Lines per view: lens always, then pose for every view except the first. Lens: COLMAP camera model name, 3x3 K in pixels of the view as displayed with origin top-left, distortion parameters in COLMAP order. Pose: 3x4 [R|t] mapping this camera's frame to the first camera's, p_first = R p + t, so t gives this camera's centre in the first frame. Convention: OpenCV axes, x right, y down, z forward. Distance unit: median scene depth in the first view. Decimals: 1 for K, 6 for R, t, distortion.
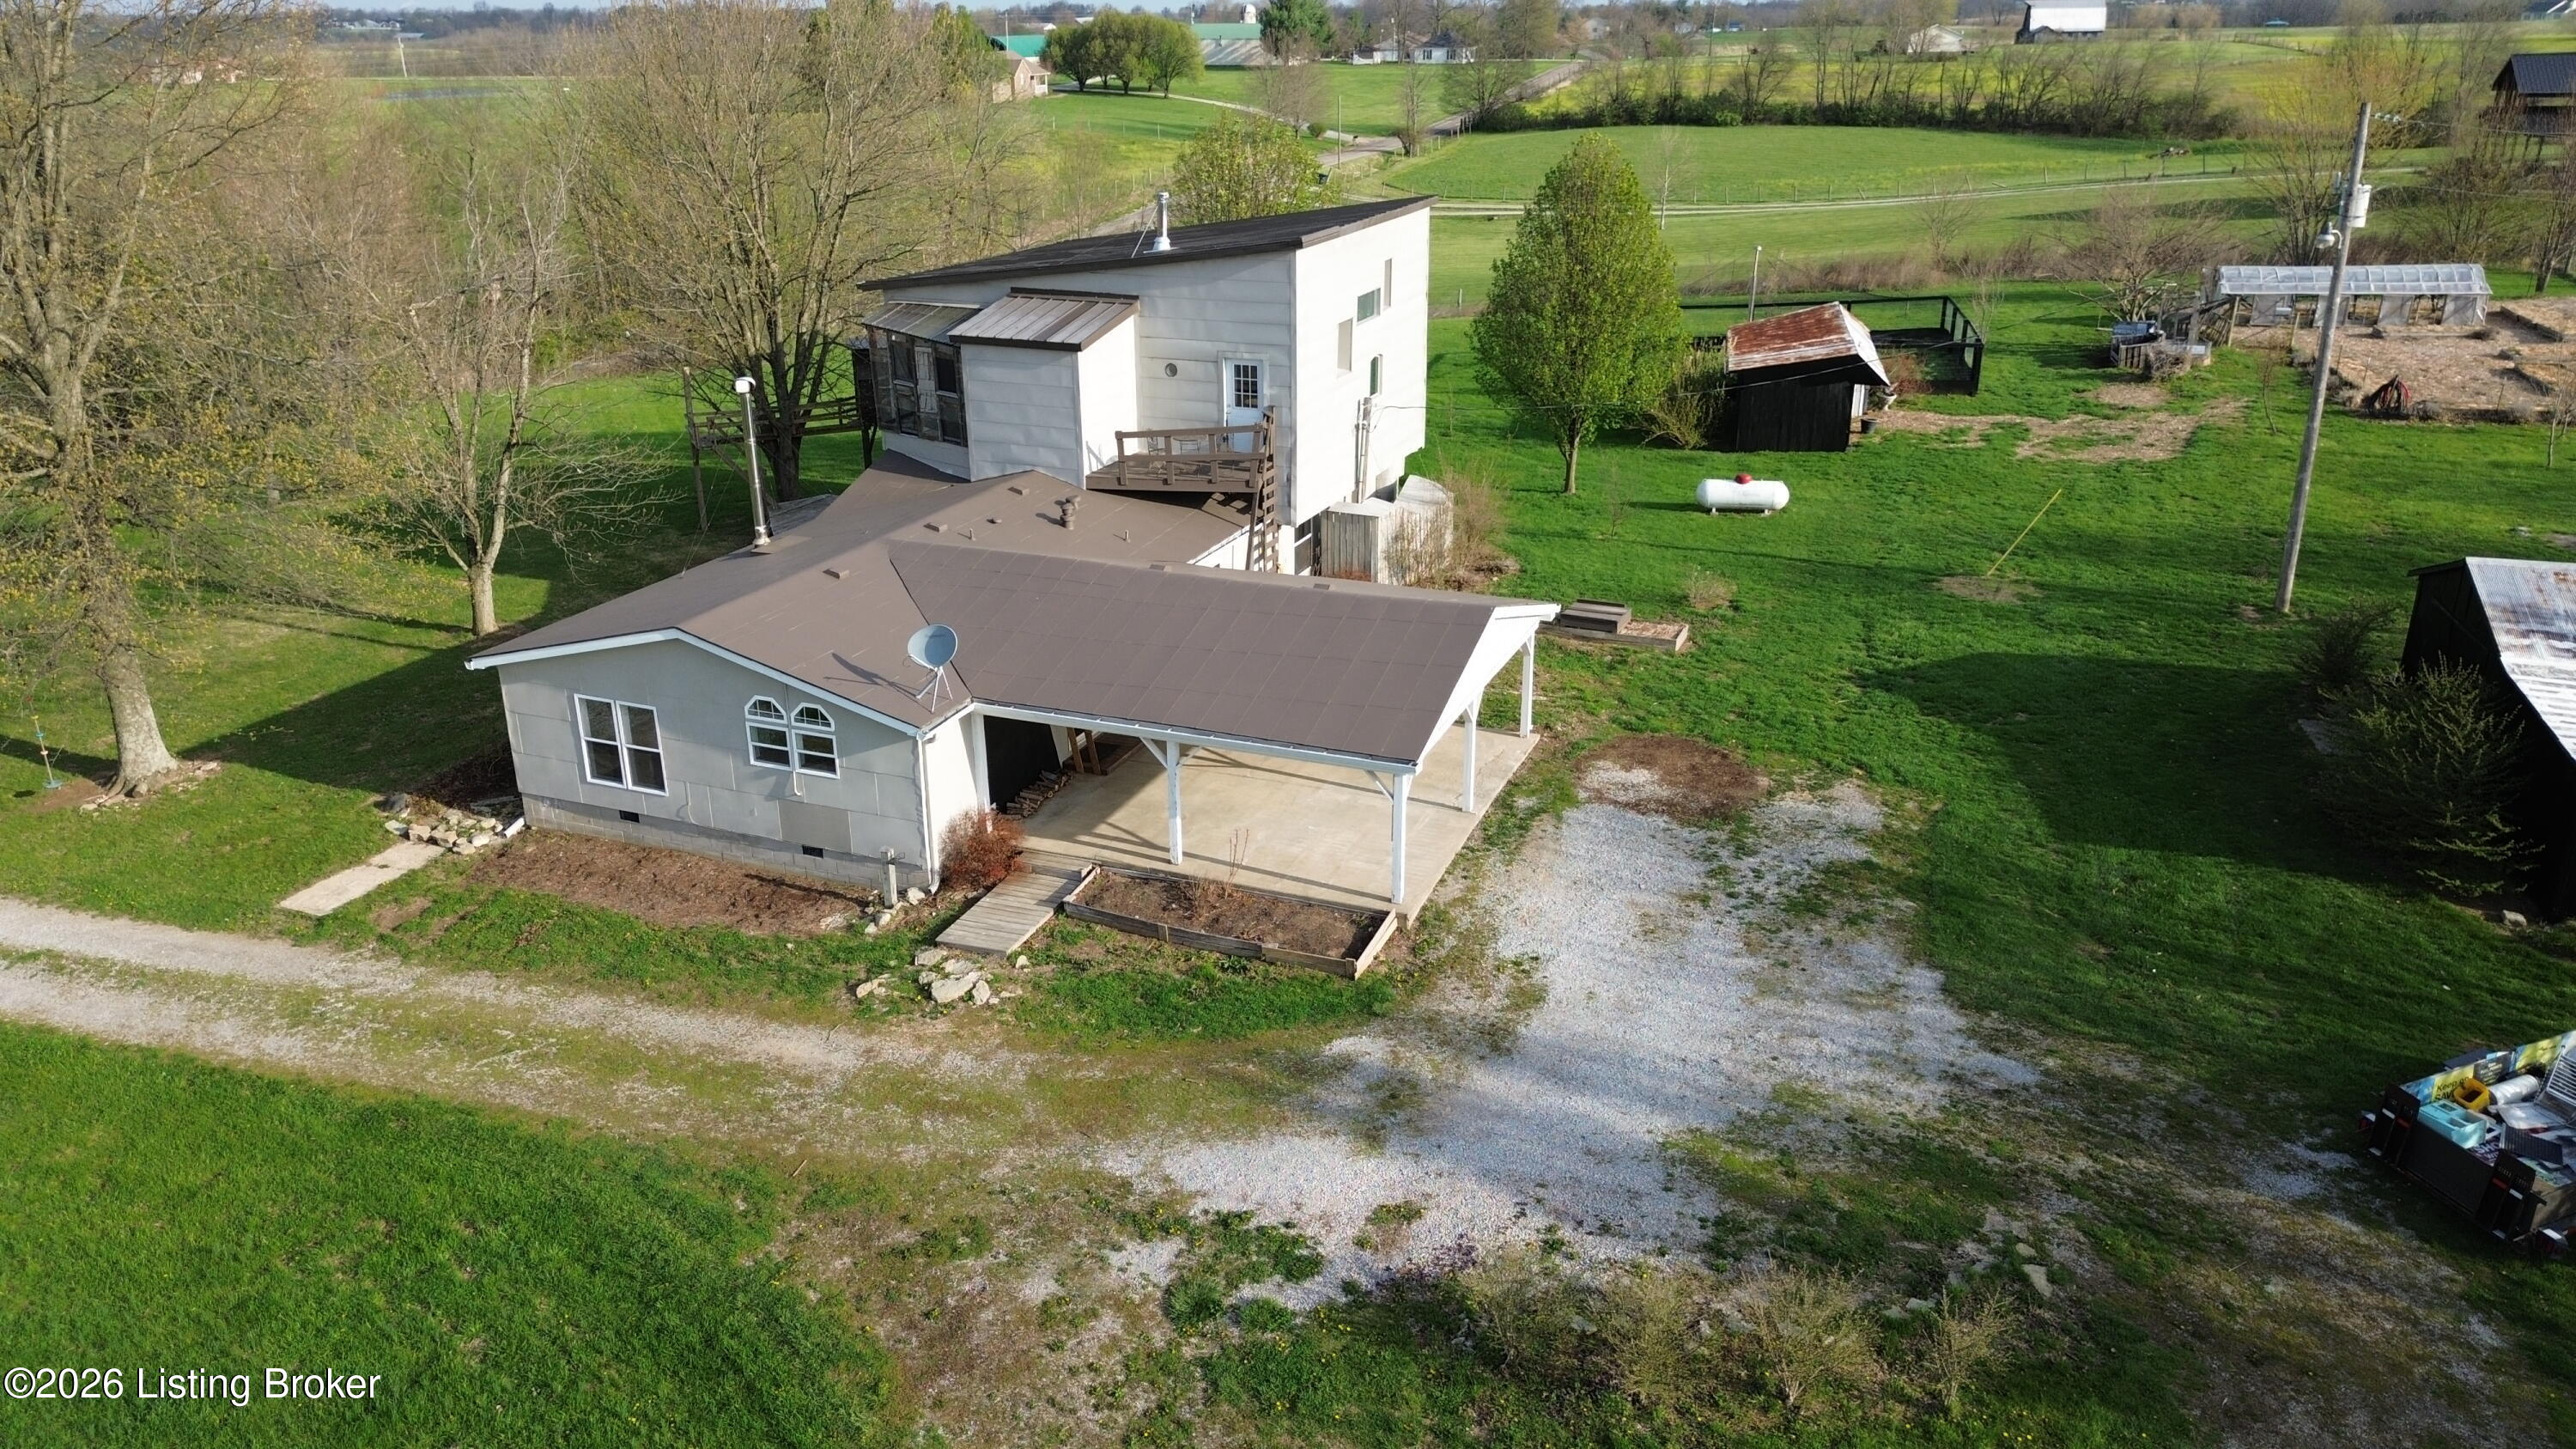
lens RADIAL K [[1820.3, 0, 1276.8], [0, 1820.3, 722.2], [0, 0, 1]] dist [0.084155, -0.083709]
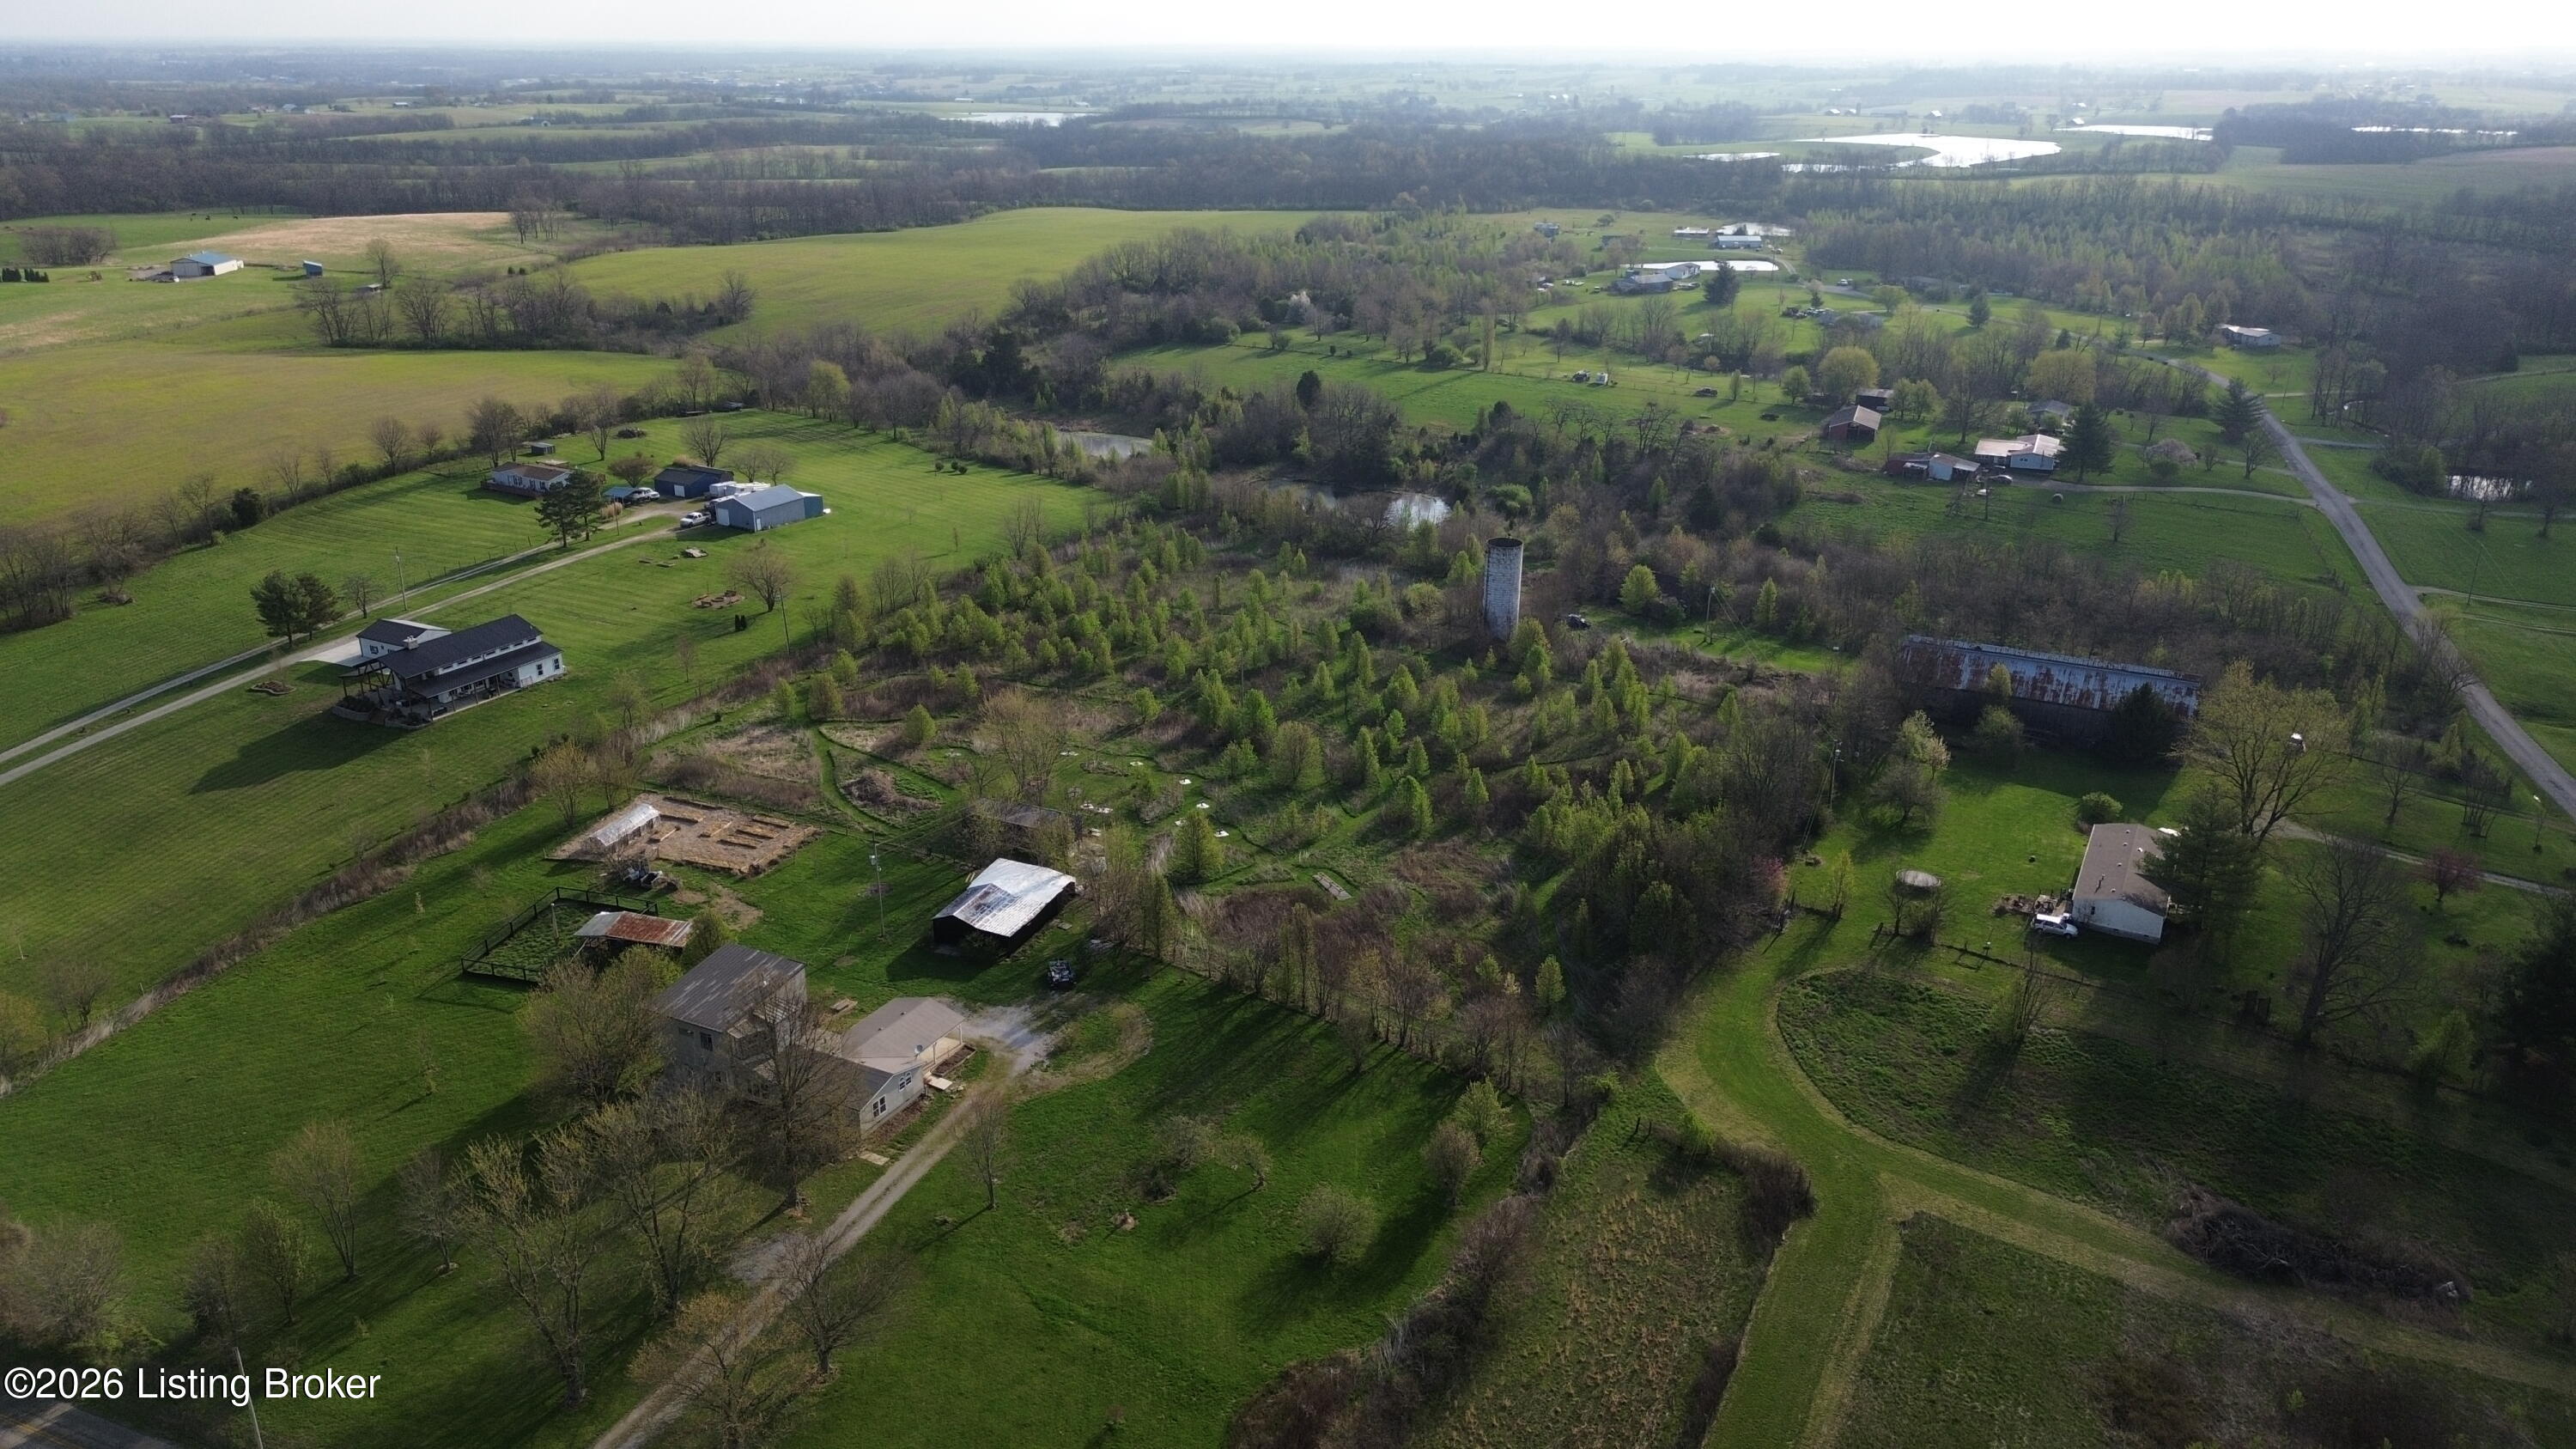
lens RADIAL K [[1820.3, 0, 1285.5], [0, 1820.3, 722.7], [0, 0, 1]] dist [0.084155, -0.083709]
pose [[0.089498, -0.347250, 0.933492, -4.538474], [0.355728, 0.886579, 0.295694, -1.995565], [-0.930294, 0.305605, 0.202873, -1.378387]]
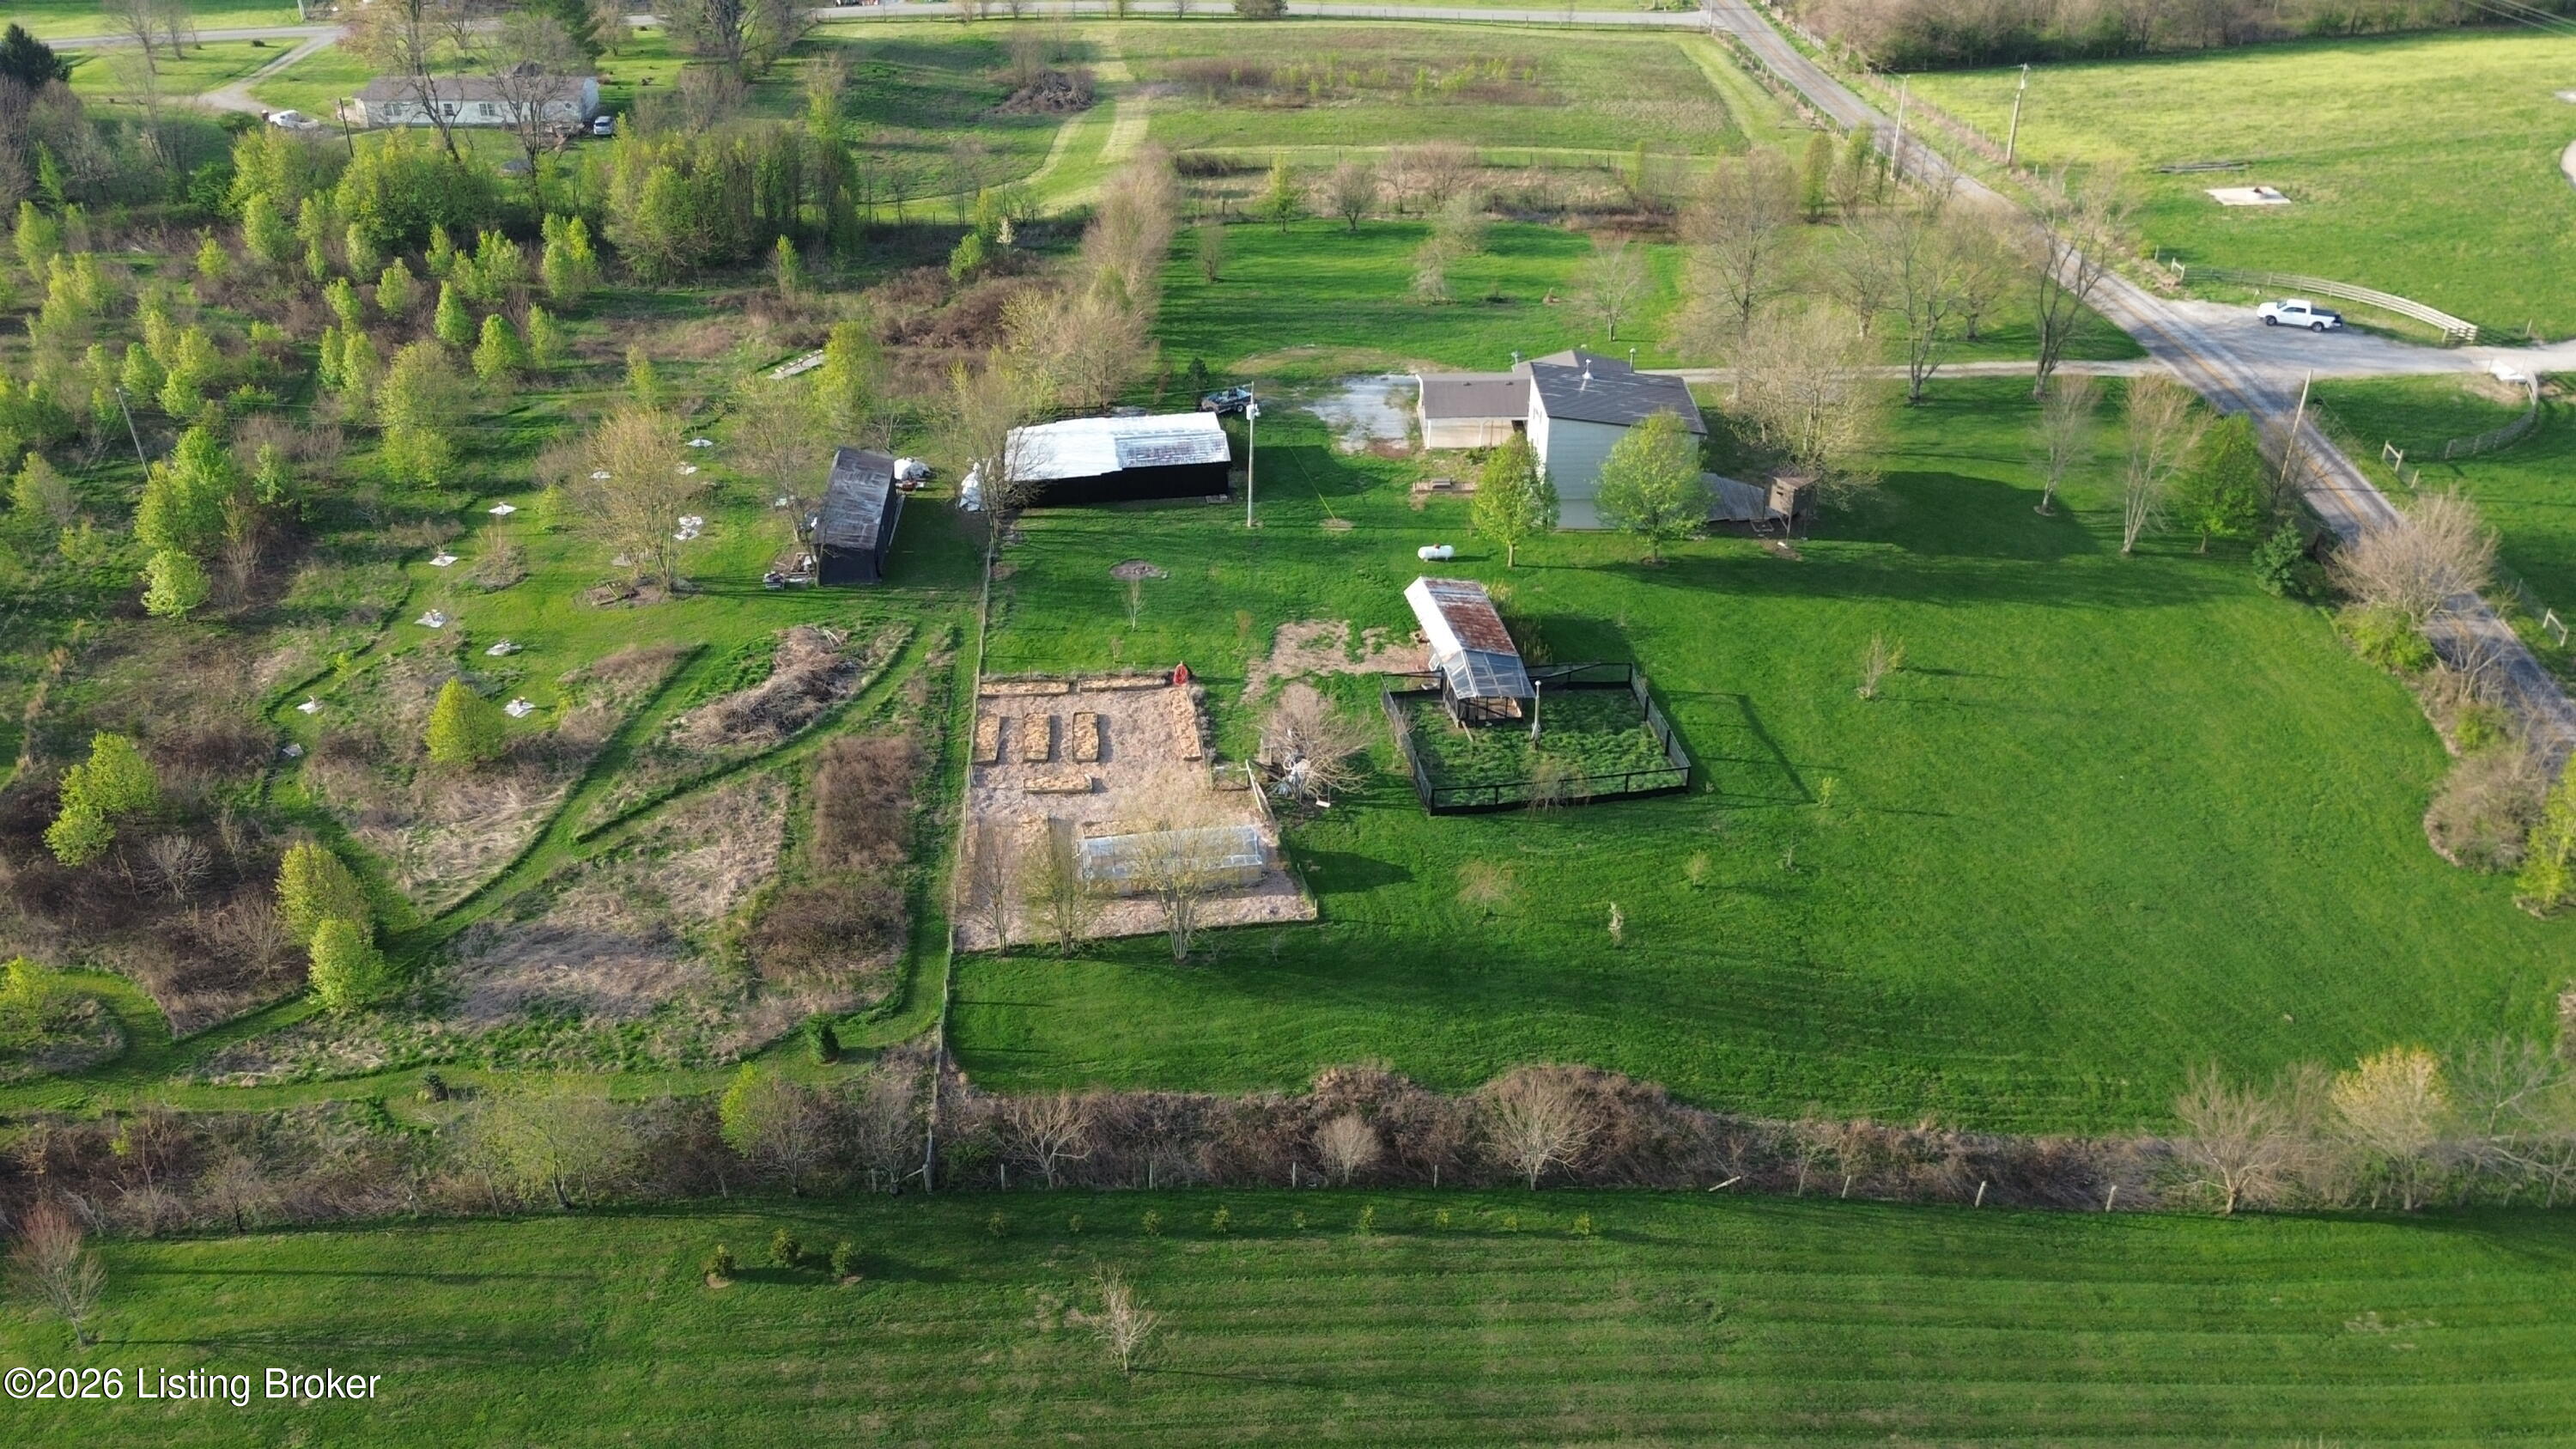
lens RADIAL K [[2261.6, 0, 1270.4], [0, 2261.6, 720.0], [0, 0, 1]] dist [0.081910, -0.085603]
pose [[-0.914357, 0.215737, -0.342649, 2.421087], [-0.140510, 0.624595, 0.768204, -3.583245], [0.379747, 0.750559, -0.540790, 4.256742]]
